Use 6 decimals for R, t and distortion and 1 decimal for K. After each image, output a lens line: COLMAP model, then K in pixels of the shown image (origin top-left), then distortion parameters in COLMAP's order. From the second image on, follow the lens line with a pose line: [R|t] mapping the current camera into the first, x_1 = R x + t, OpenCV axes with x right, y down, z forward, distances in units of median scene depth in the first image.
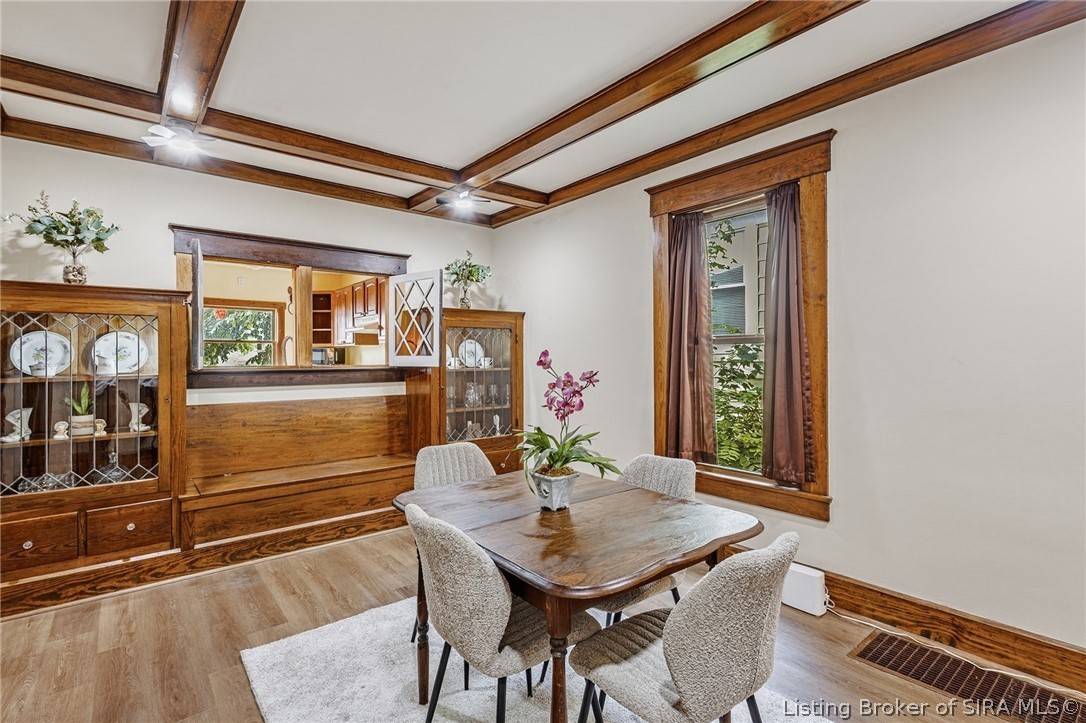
lens RADIAL K [[501.2, 0, 536.9], [0, 501.2, 362.7], [0, 0, 1]] dist [0.011812, -0.004905]
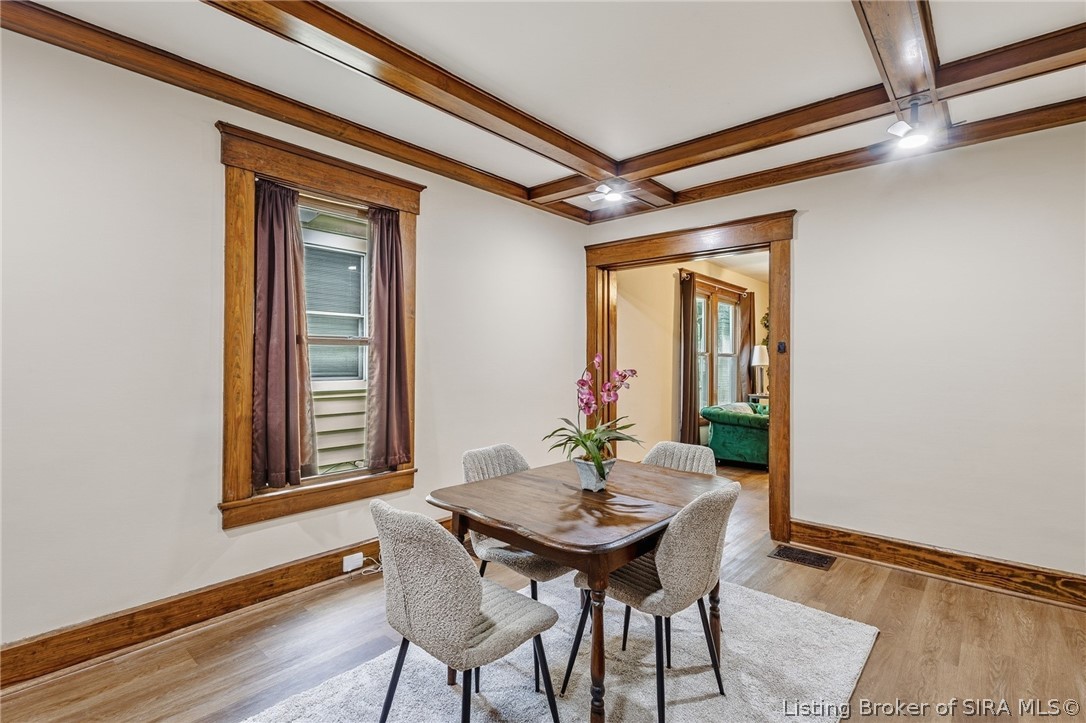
lens RADIAL K [[501.2, 0, 536.9], [0, 501.2, 362.7], [0, 0, 1]] dist [0.011812, -0.004905]
pose [[-0.142237, 0.000112, 0.989833, -0.709813], [0.009853, 0.999951, 0.001303, 0.000196], [-0.989784, 0.009939, -0.142231, 0.843659]]
